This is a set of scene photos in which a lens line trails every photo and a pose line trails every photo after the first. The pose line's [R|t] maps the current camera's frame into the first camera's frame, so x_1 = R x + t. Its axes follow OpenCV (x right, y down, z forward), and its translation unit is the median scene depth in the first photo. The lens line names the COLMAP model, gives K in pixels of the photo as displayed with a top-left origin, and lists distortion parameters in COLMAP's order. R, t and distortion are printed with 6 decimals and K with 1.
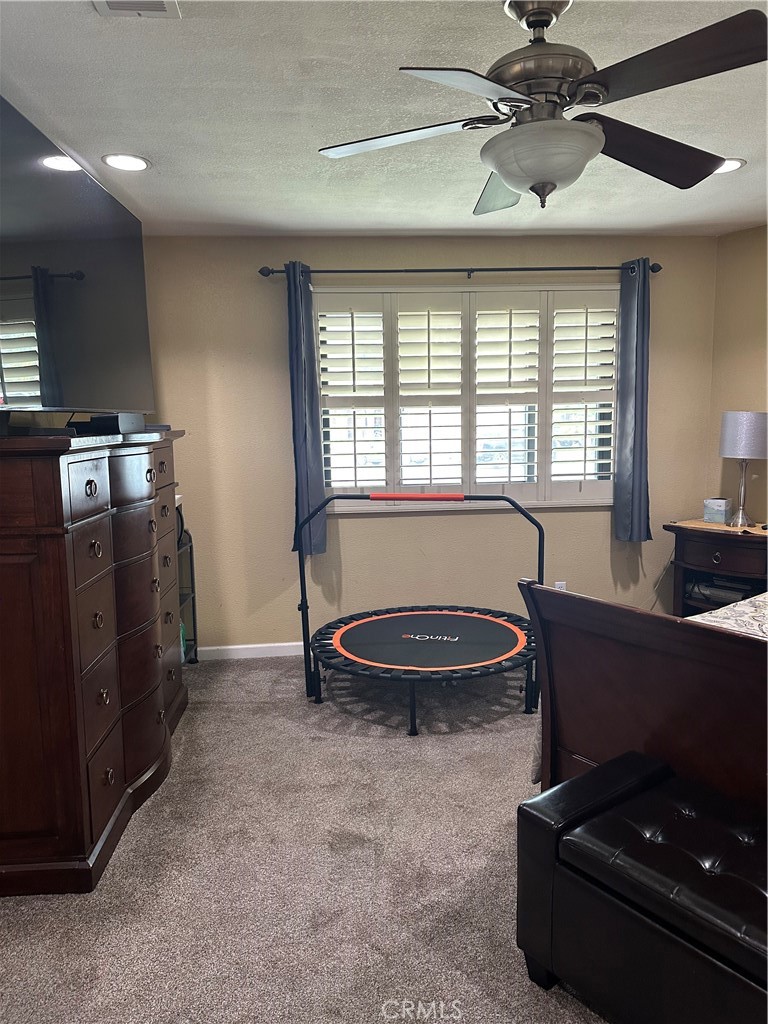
lens RADIAL K [[726.1, 0, 380.7], [0, 726.1, 513.6], [0, 0, 1]] dist [0.081371, -0.078488]
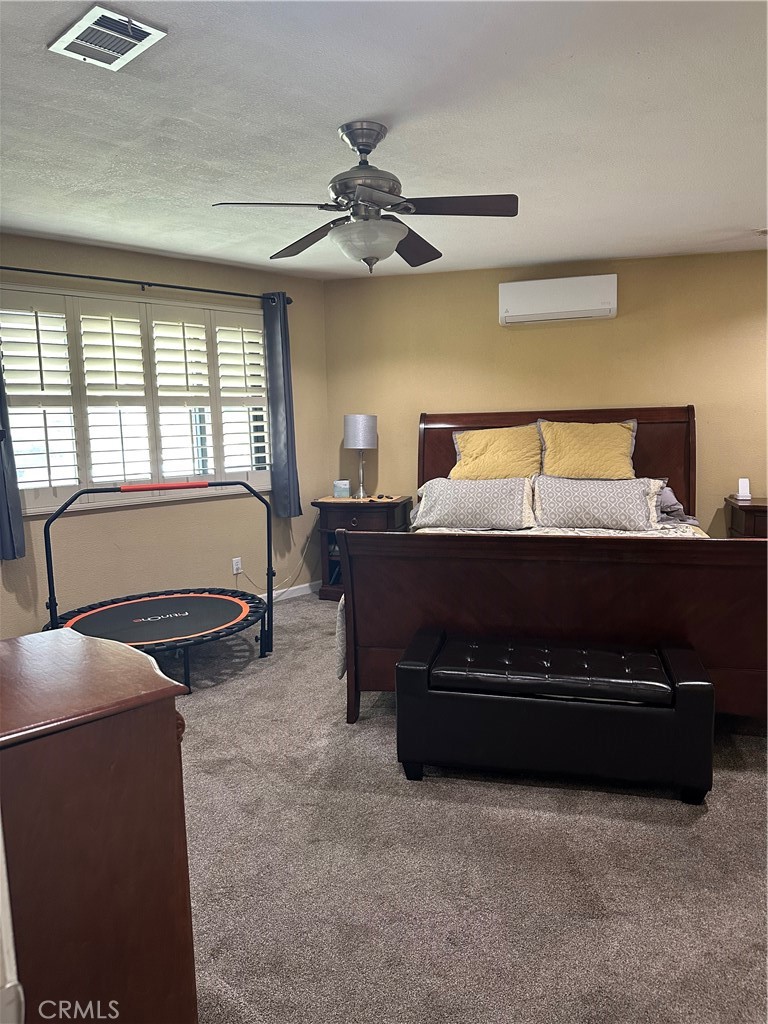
lens RADIAL K [[726.1, 0, 385.5], [0, 726.1, 522.7], [0, 0, 1]] dist [0.081371, -0.078488]
pose [[0.768230, -0.089816, 0.633843, -0.328361], [0.086458, 0.995594, 0.036288, 0.016383], [-0.634309, 0.026923, 0.772610, -0.070579]]
